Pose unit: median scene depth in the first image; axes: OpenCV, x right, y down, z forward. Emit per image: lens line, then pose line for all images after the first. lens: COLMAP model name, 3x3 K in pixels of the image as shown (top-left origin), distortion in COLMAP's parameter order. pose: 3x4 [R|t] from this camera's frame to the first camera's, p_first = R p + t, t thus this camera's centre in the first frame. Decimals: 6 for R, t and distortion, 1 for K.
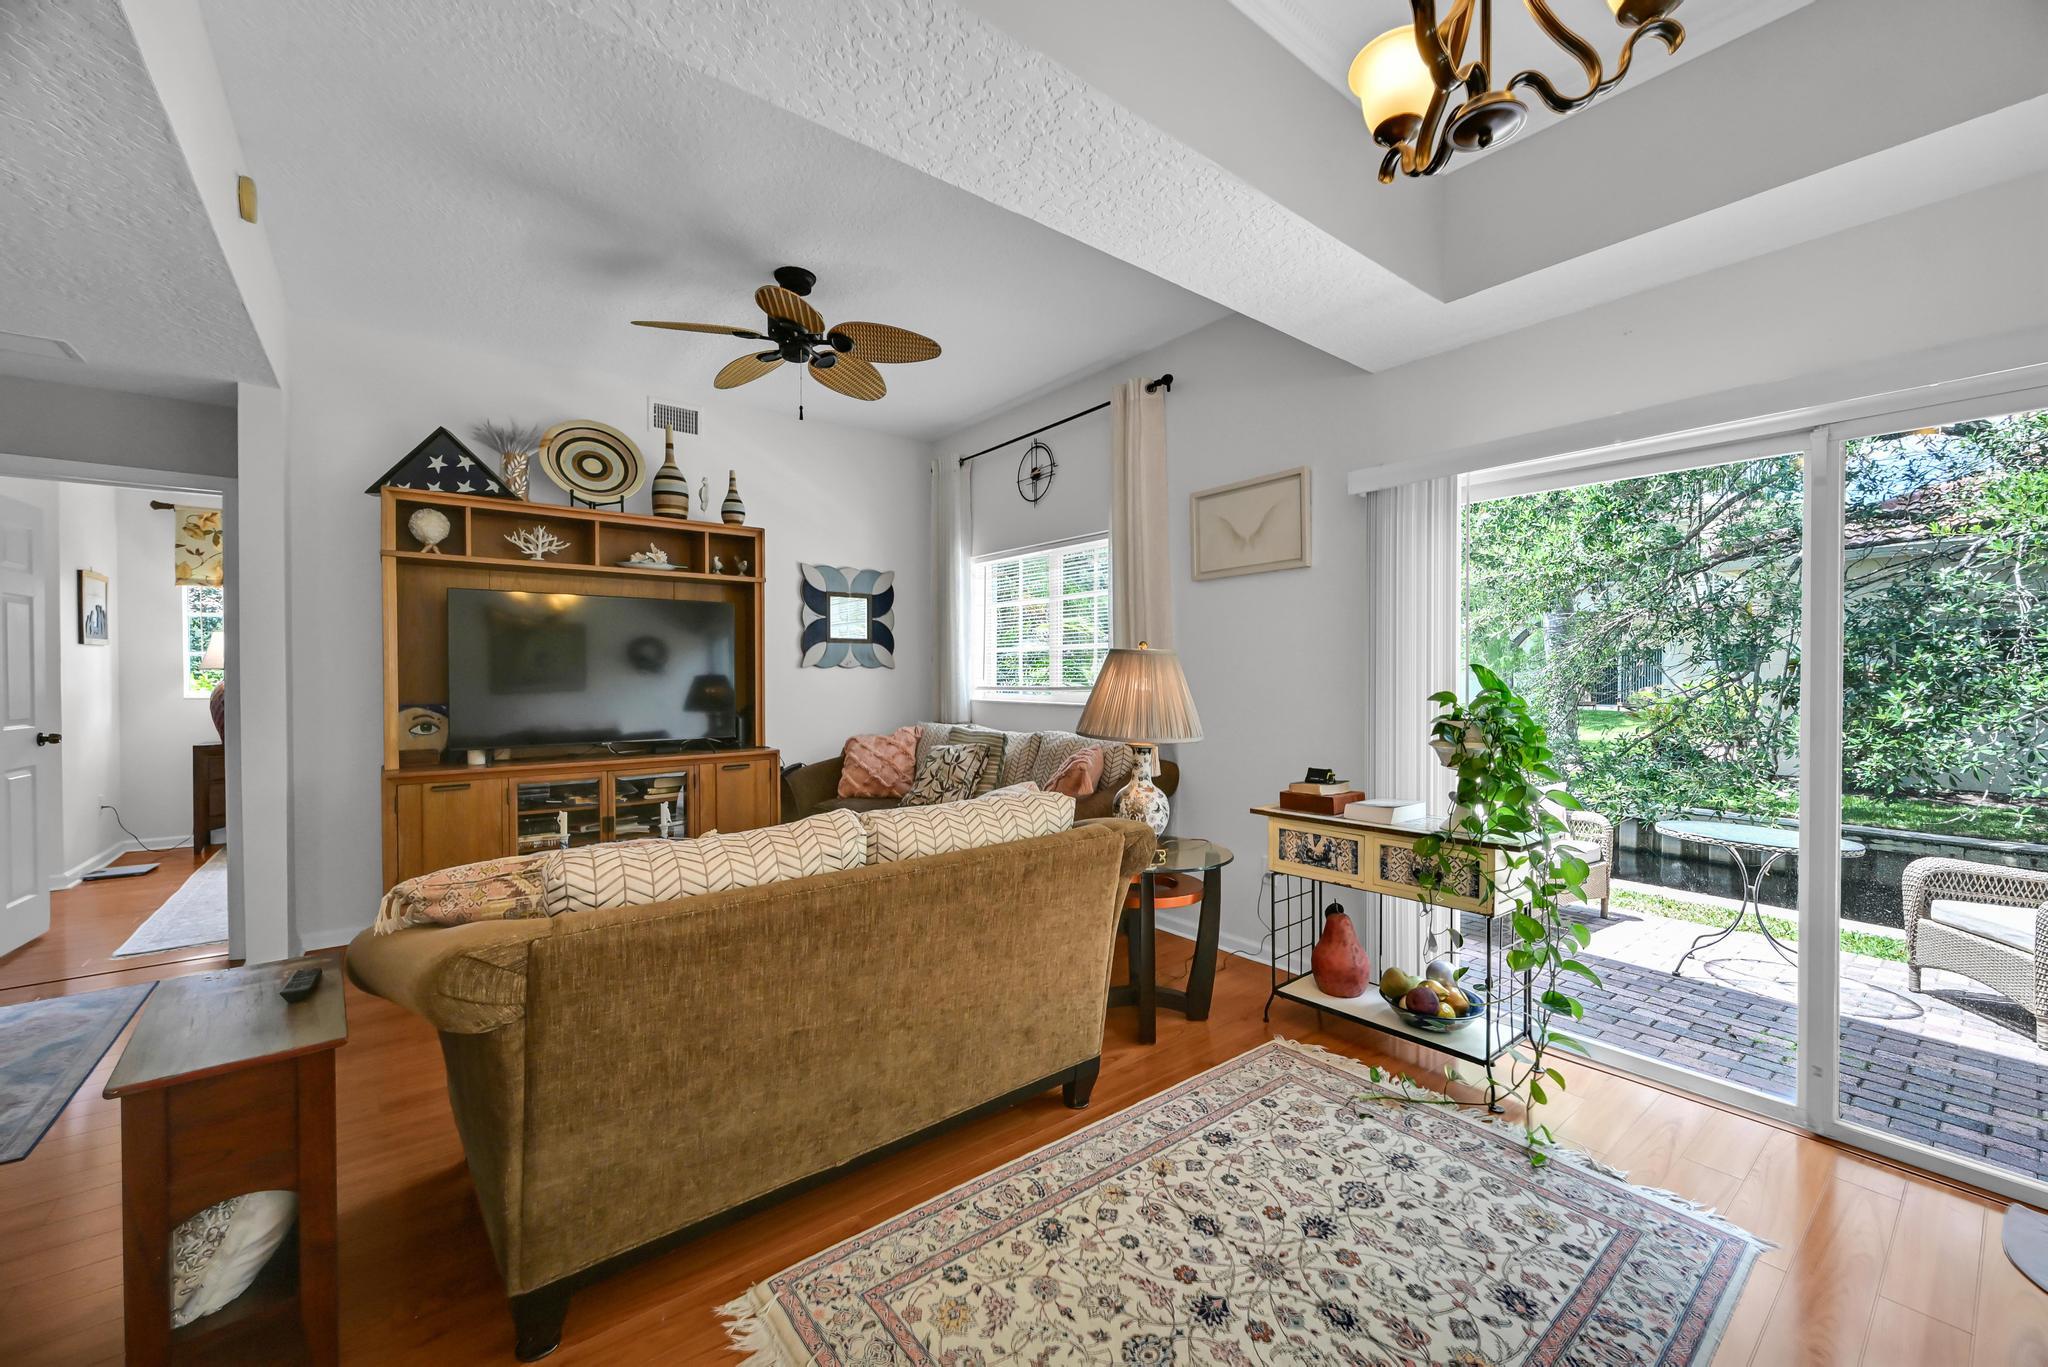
lens RADIAL K [[808.6, 0, 1019.7], [0, 808.6, 691.9], [0, 0, 1]] dist [-0.000798, 0.000064]
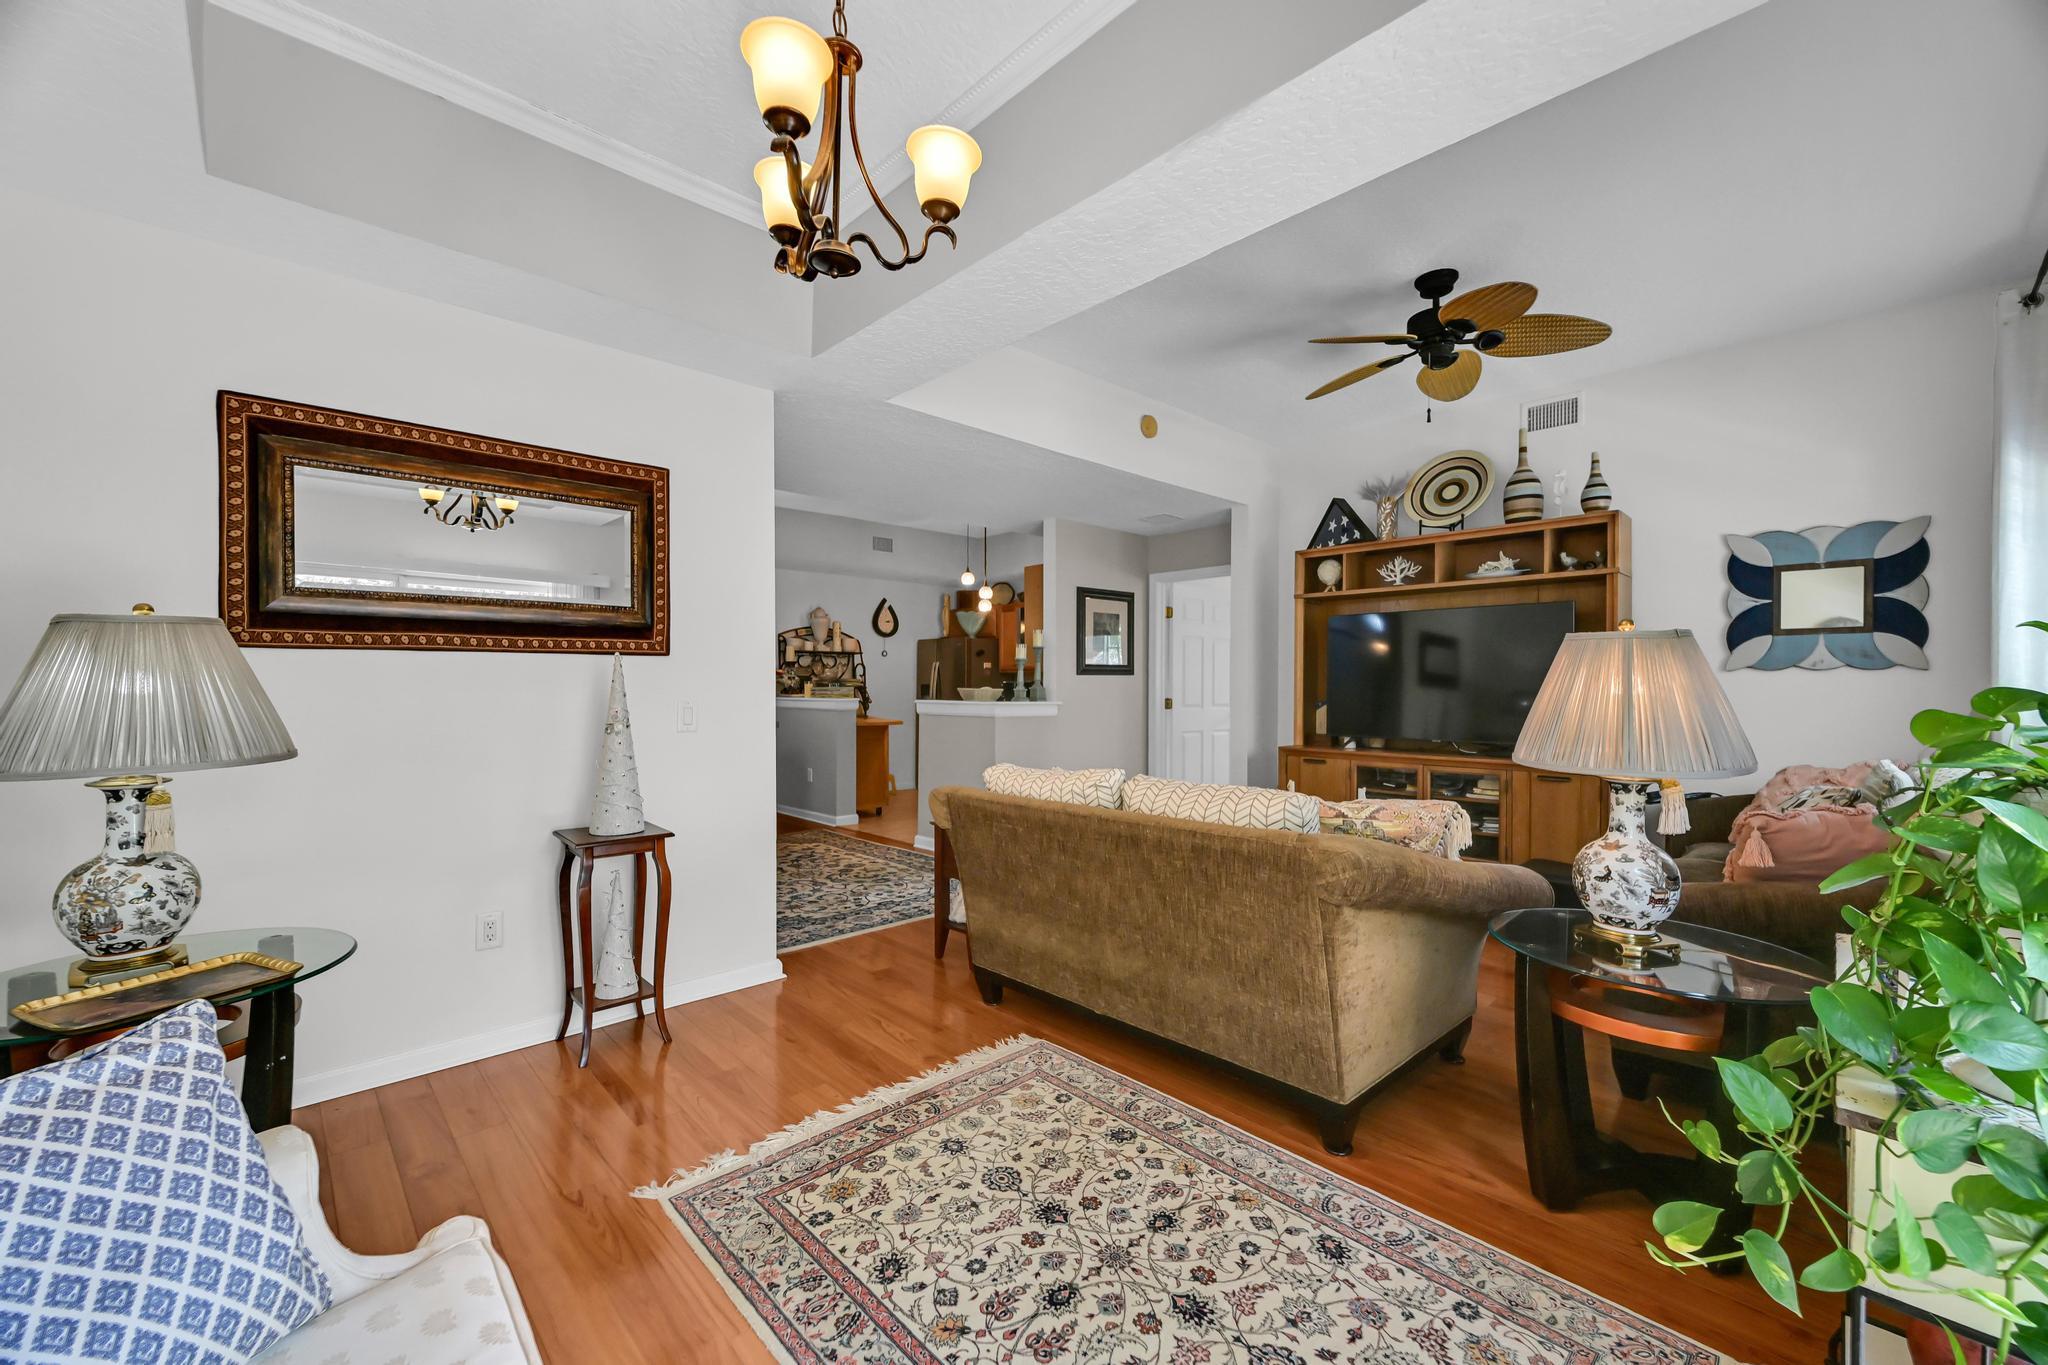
lens RADIAL K [[808.6, 0, 1019.7], [0, 808.6, 690.9], [0, 0, 1]] dist [-0.000798, 0.000064]
pose [[0.080444, 0.006982, -0.996735, 0.600732], [-0.028107, 0.999594, 0.004734, 0.005894], [0.996363, 0.027634, 0.080607, 0.365846]]
